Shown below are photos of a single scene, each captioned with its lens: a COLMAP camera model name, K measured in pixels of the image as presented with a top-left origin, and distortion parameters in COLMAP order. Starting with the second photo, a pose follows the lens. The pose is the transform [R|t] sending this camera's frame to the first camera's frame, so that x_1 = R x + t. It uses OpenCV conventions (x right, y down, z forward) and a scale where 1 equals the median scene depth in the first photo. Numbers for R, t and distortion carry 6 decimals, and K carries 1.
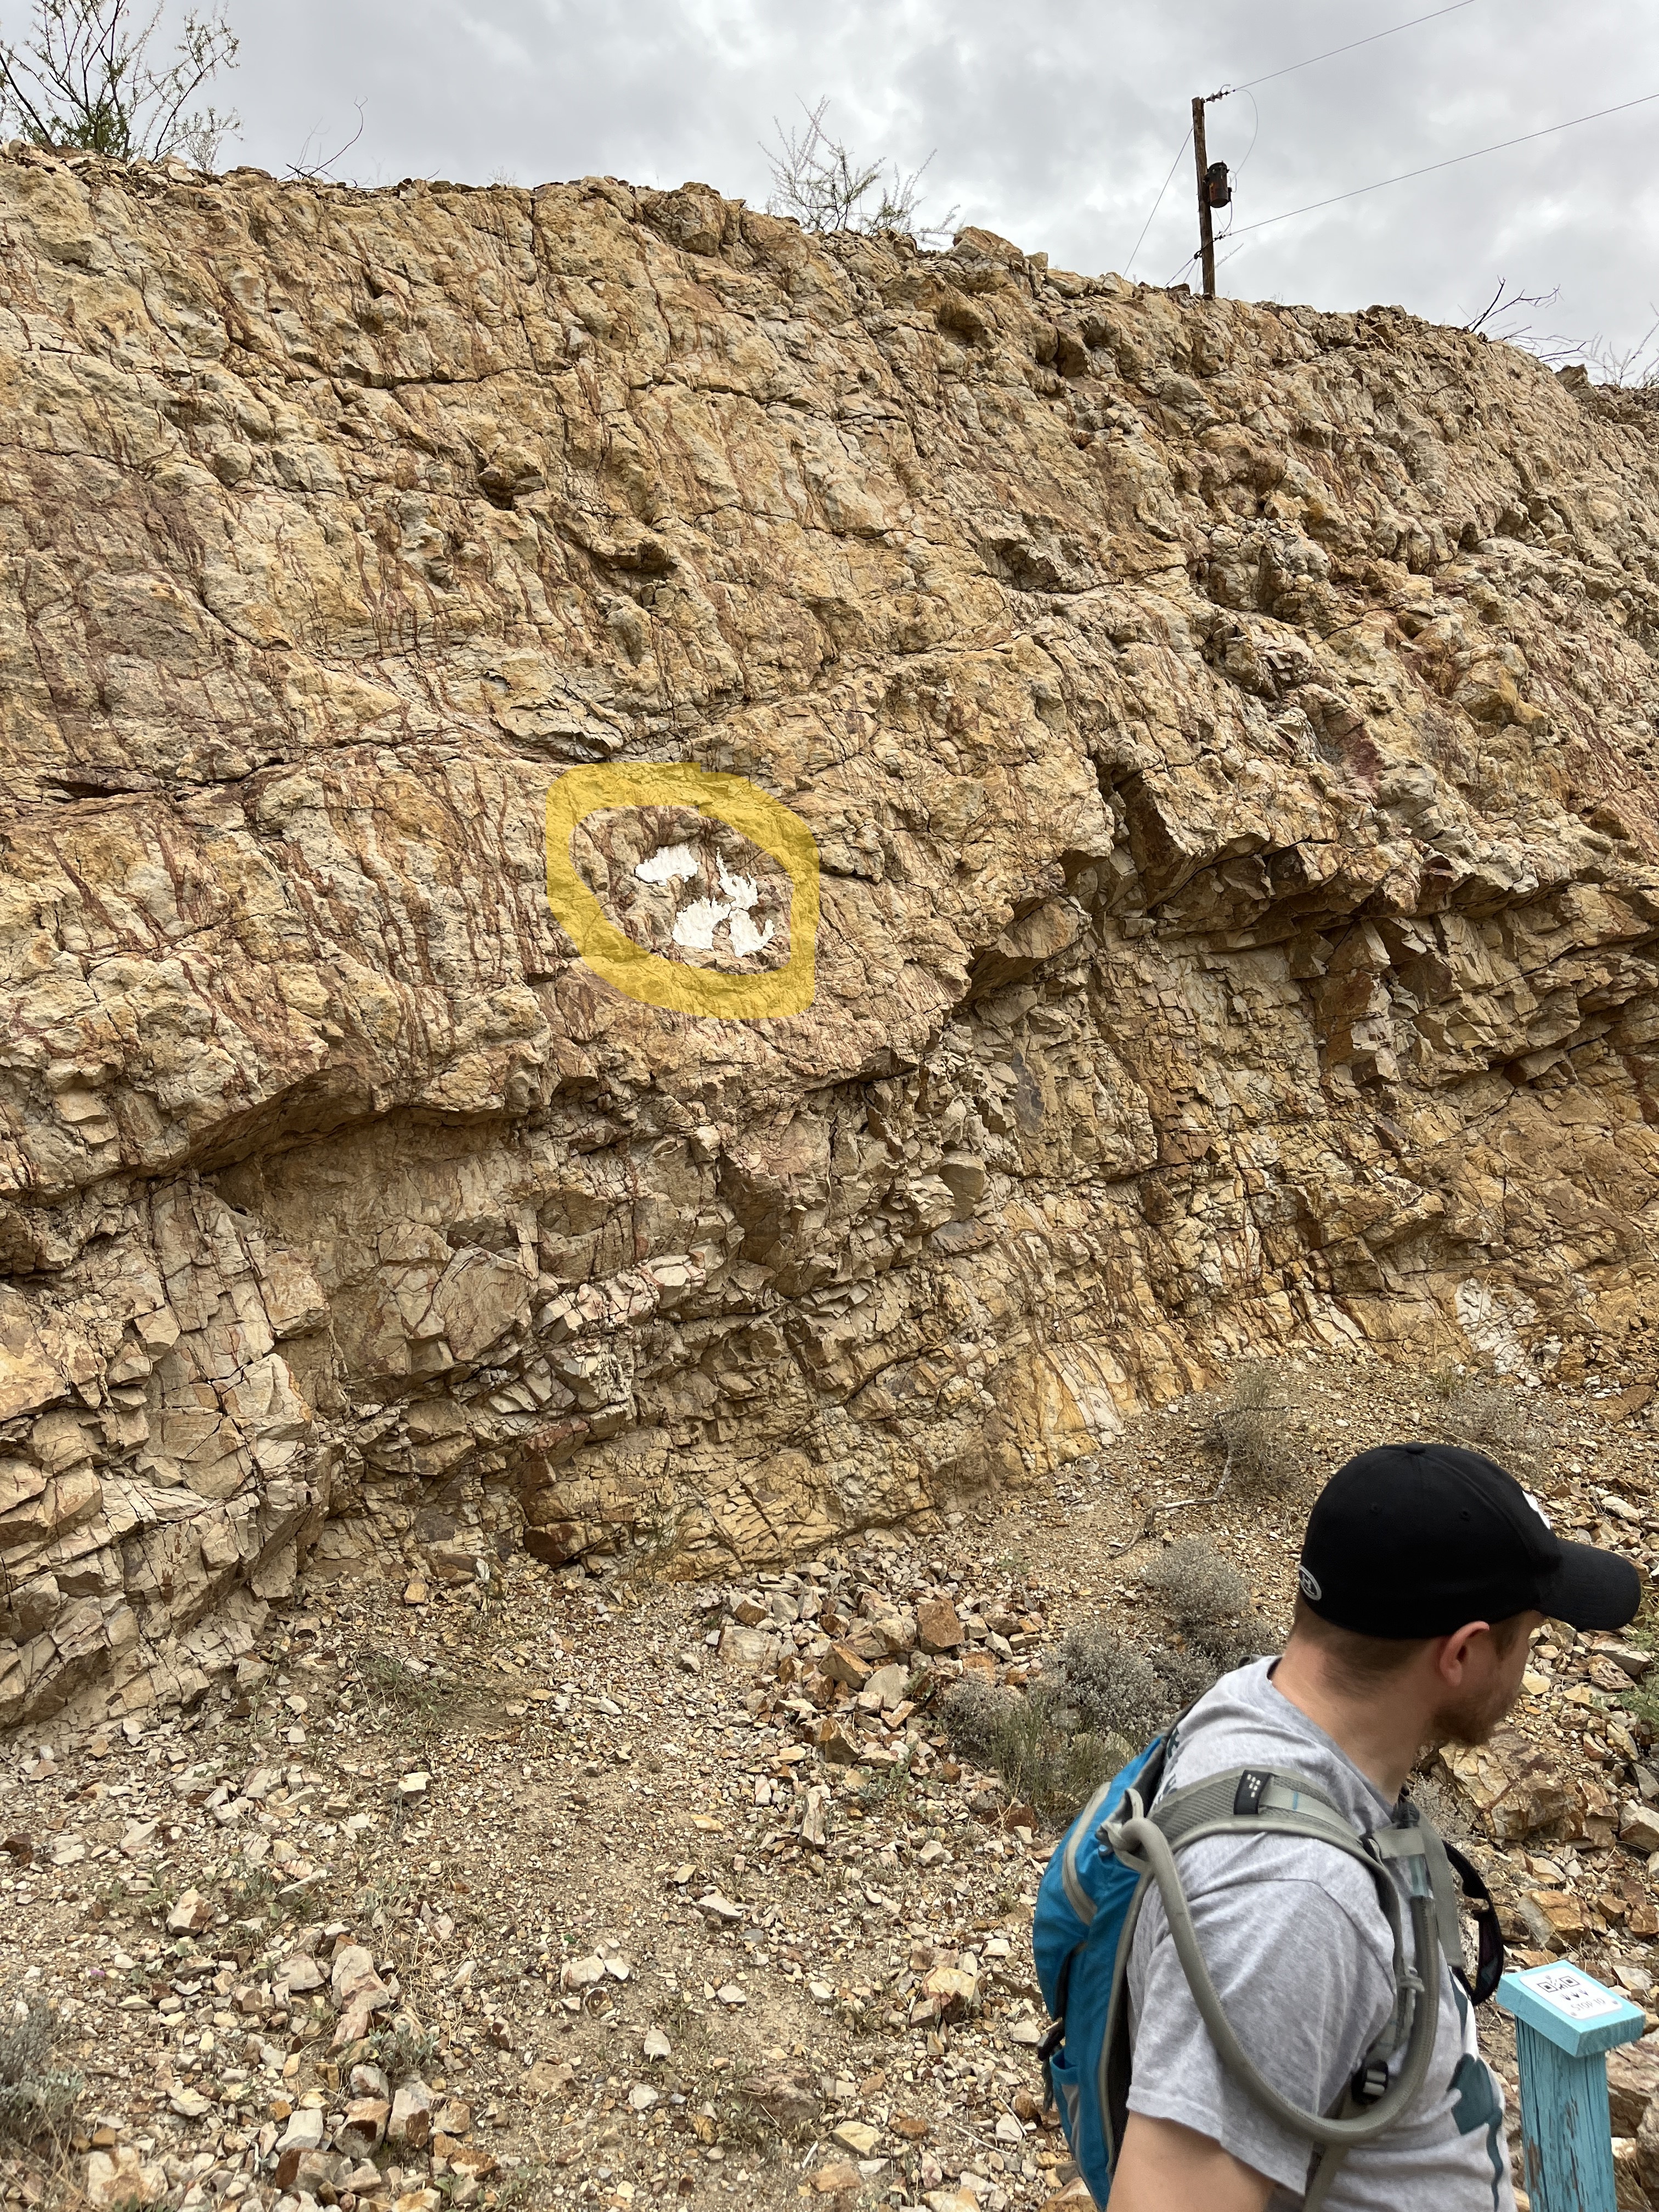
lens RADIAL K [[1619.3, 0, 830.9], [0, 1619.3, 1072.2], [0, 0, 1]] dist [0.040179, -0.034228]
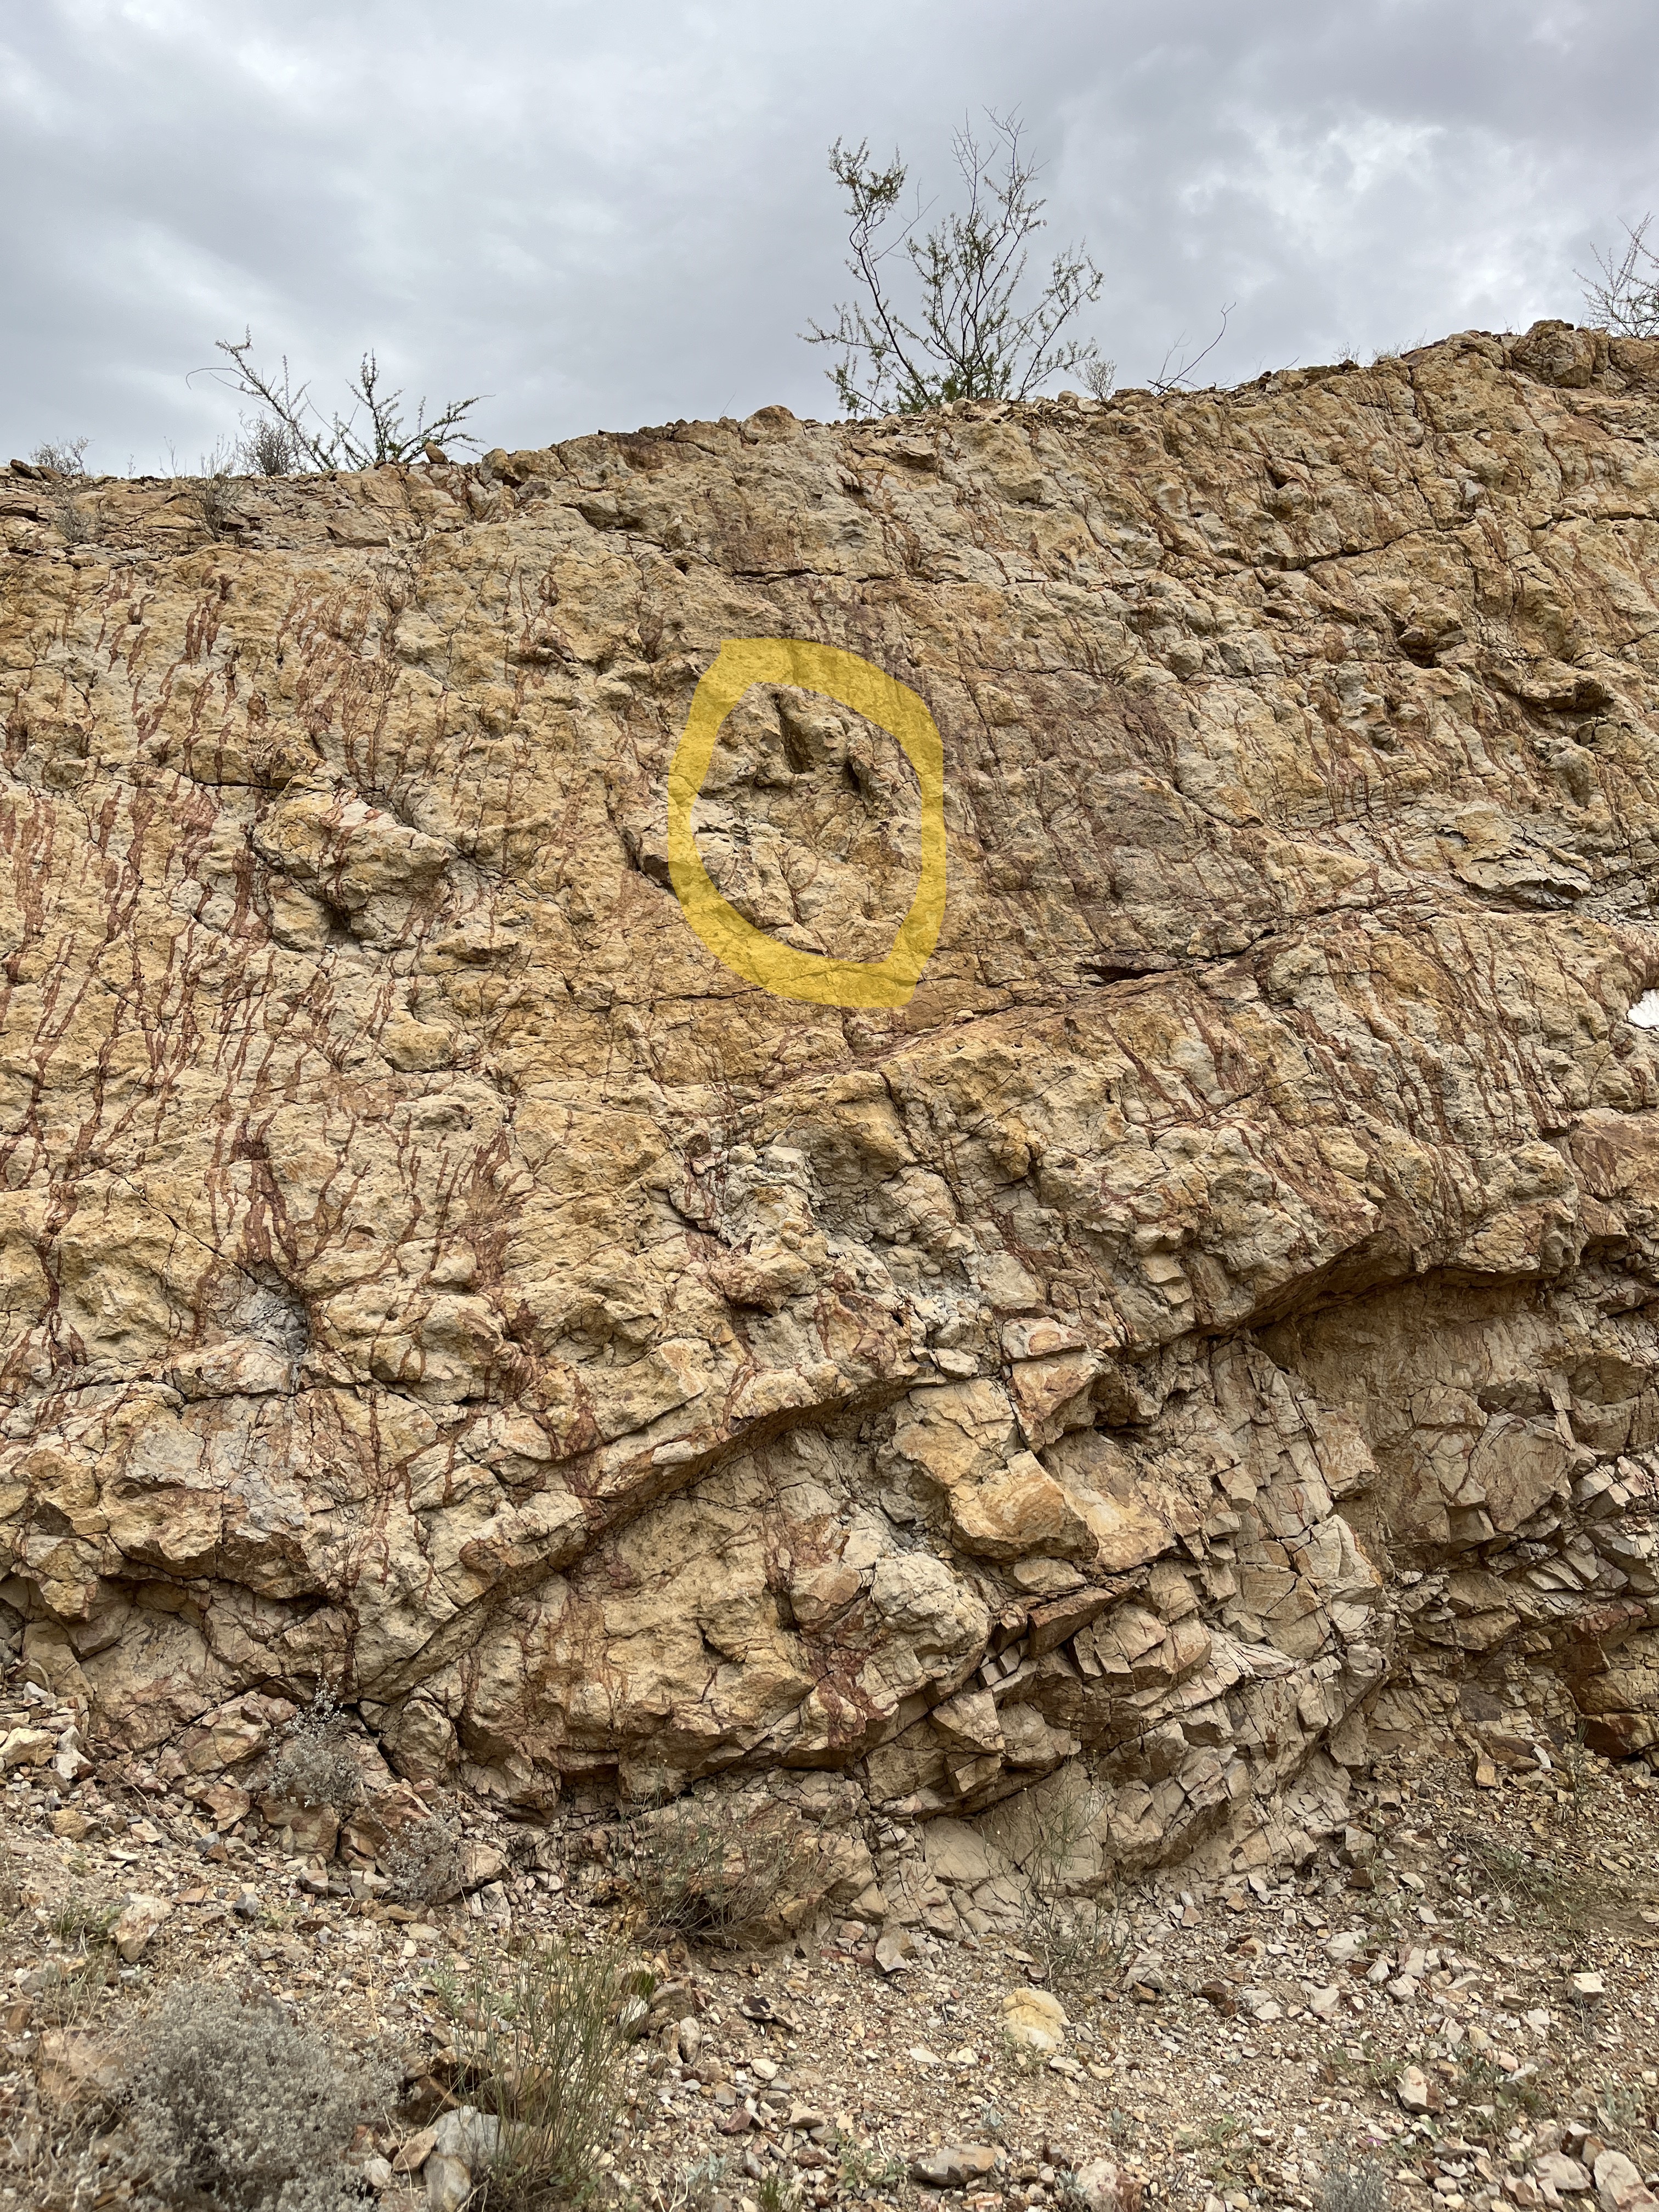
lens RADIAL K [[1616.0, 0, 829.5], [0, 1616.0, 1106.0], [0, 0, 1]] dist [0.046838, -0.047822]
pose [[0.939499, -0.036165, -0.340637, -0.257533], [0.012109, 0.997296, -0.072486, -0.009230], [0.342337, 0.063976, 0.937397, -0.059682]]
